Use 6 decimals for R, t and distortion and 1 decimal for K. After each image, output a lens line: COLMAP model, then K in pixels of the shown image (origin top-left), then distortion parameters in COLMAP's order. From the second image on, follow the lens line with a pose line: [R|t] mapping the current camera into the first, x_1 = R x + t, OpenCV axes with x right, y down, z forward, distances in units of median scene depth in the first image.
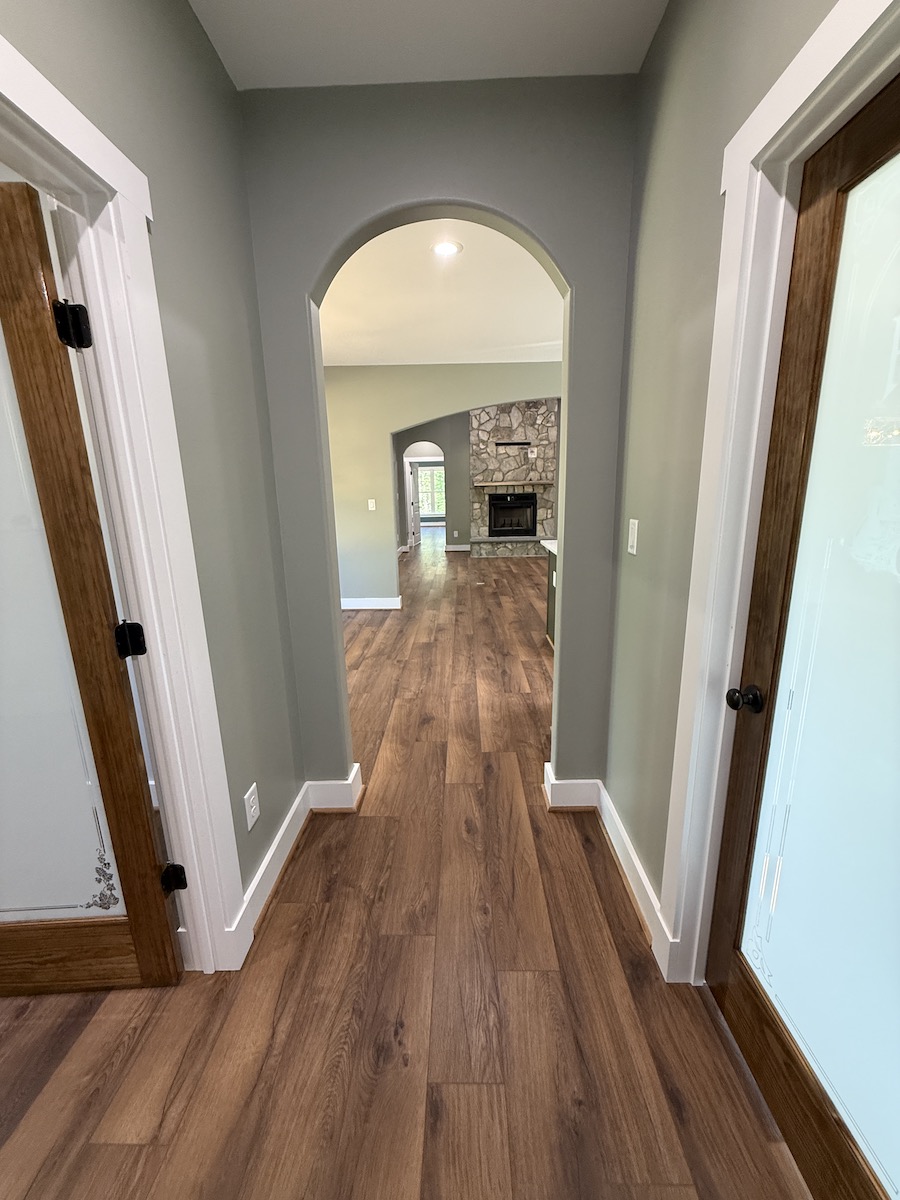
lens RADIAL K [[483.5, 0, 450.0], [0, 483.5, 600.0], [0, 0, 1]] dist [-0.002251, 0.000021]
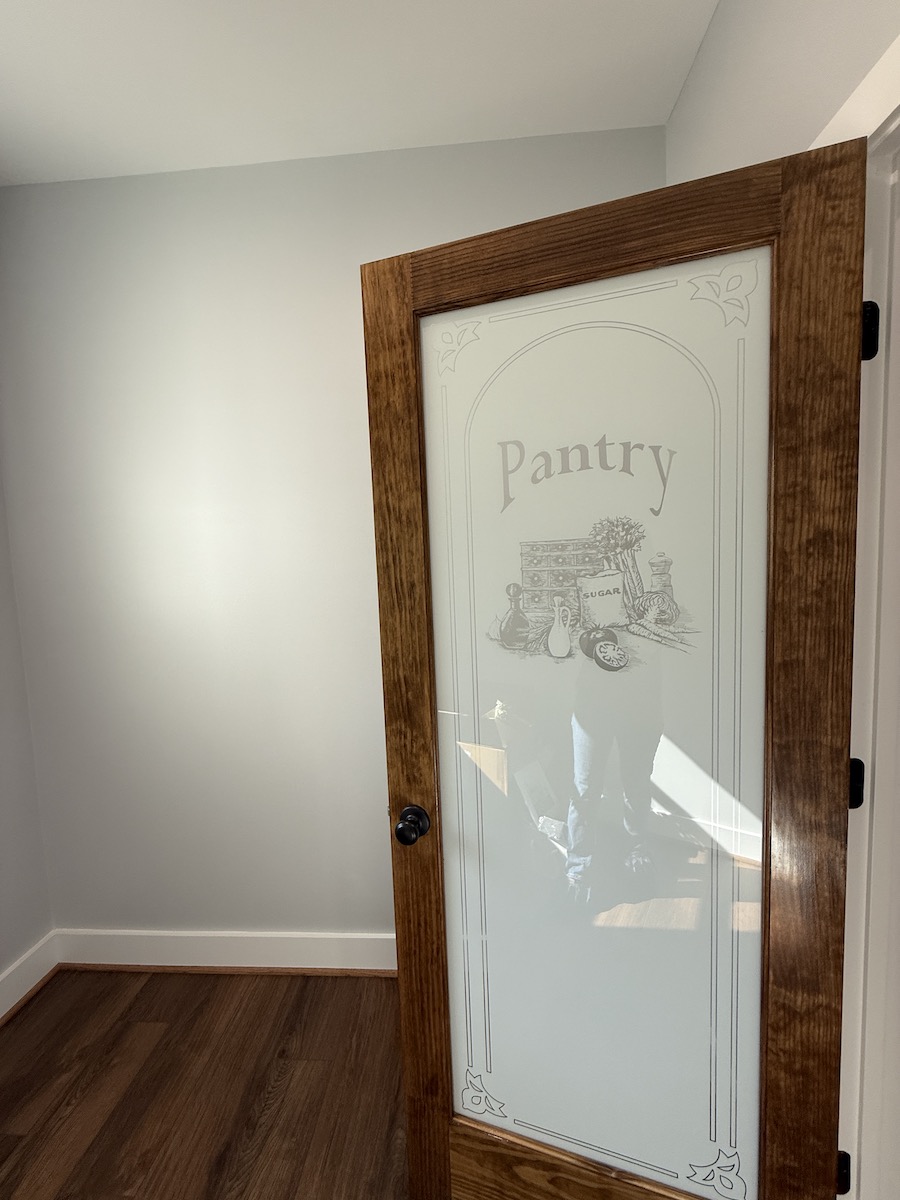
lens RADIAL K [[483.5, 0, 450.0], [0, 483.5, 600.0], [0, 0, 1]] dist [-0.002251, 0.000021]
pose [[0.290377, -0.067843, 0.954504, -0.190157], [0.251234, 0.967896, -0.007635, -0.184959], [-0.923343, 0.242021, 0.298099, 0.662628]]
